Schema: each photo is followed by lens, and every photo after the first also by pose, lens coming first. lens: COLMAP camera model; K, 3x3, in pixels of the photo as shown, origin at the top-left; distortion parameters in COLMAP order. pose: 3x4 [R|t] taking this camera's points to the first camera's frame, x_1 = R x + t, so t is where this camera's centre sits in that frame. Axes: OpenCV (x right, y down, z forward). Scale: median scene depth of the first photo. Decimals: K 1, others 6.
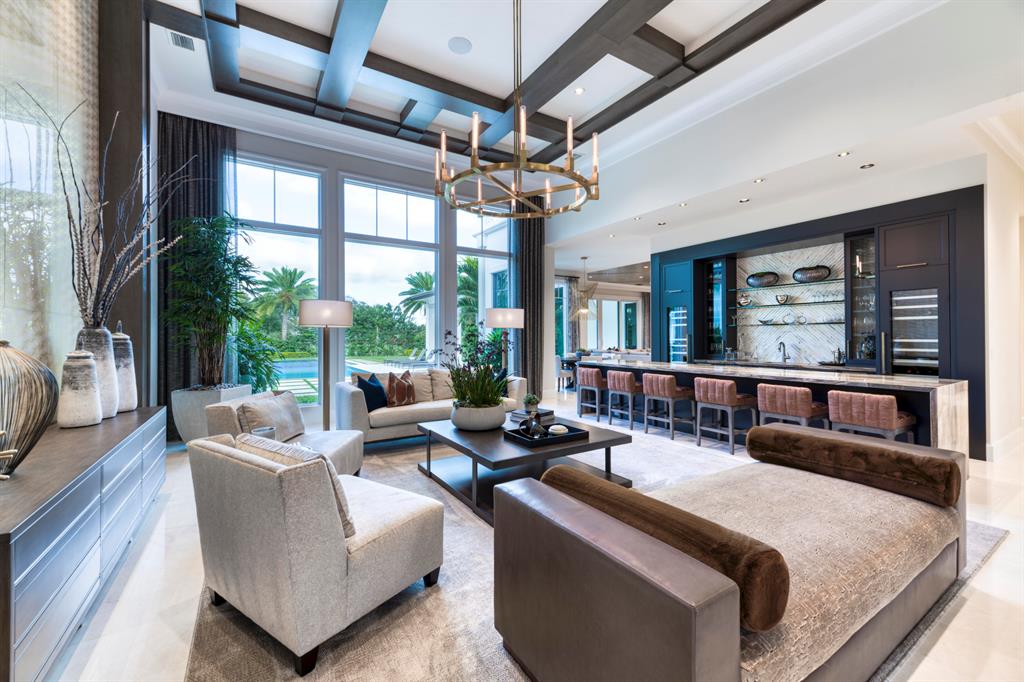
lens RADIAL K [[415.7, 0, 512.3], [0, 415.7, 337.6], [0, 0, 1]] dist [0.007218, -0.000934]
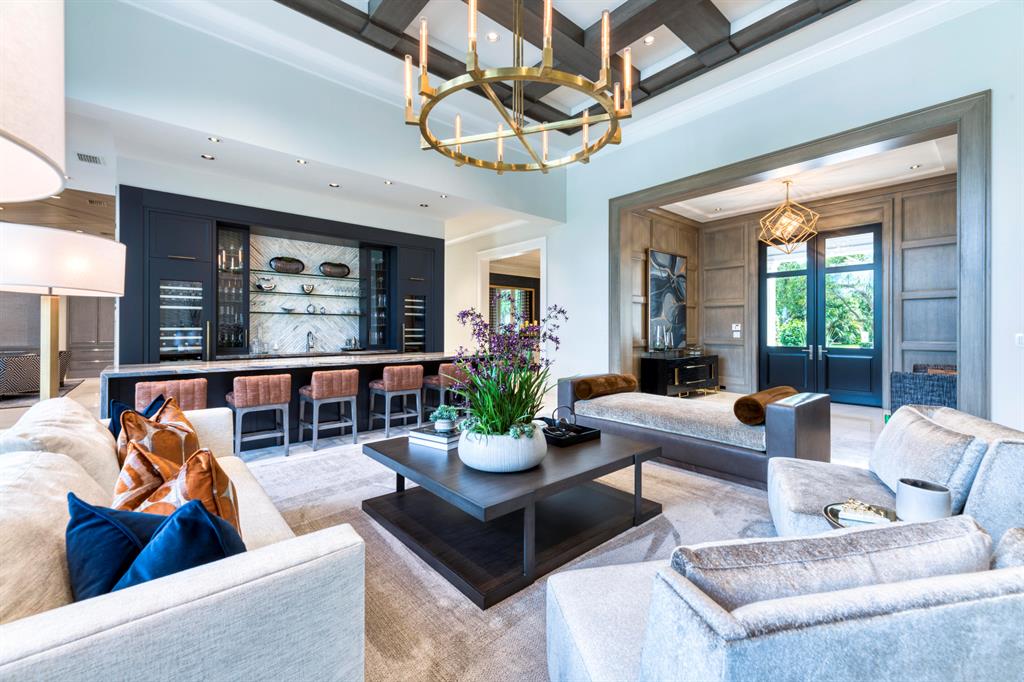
lens RADIAL K [[415.7, 0, 514.5], [0, 415.7, 342.3], [0, 0, 1]] dist [0.007218, -0.000934]
pose [[-0.143971, -0.032429, 0.989050, -0.409231], [-0.006567, 0.999472, 0.031815, 0.002121], [-0.989560, -0.001914, -0.144108, 0.621417]]
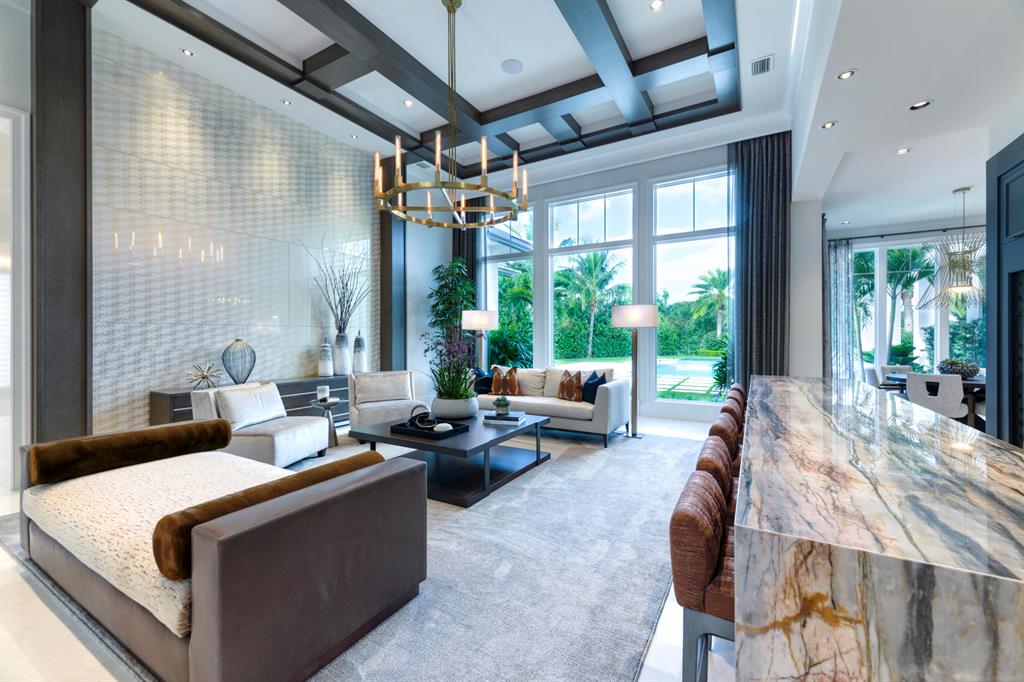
lens RADIAL K [[415.7, 0, 514.1], [0, 415.7, 336.6], [0, 0, 1]] dist [0.007218, -0.000934]
pose [[0.444351, 0.004778, -0.895840, 0.609006], [-0.005657, 0.999981, 0.002528, -0.002817], [0.895835, 0.003945, 0.444370, 0.372242]]
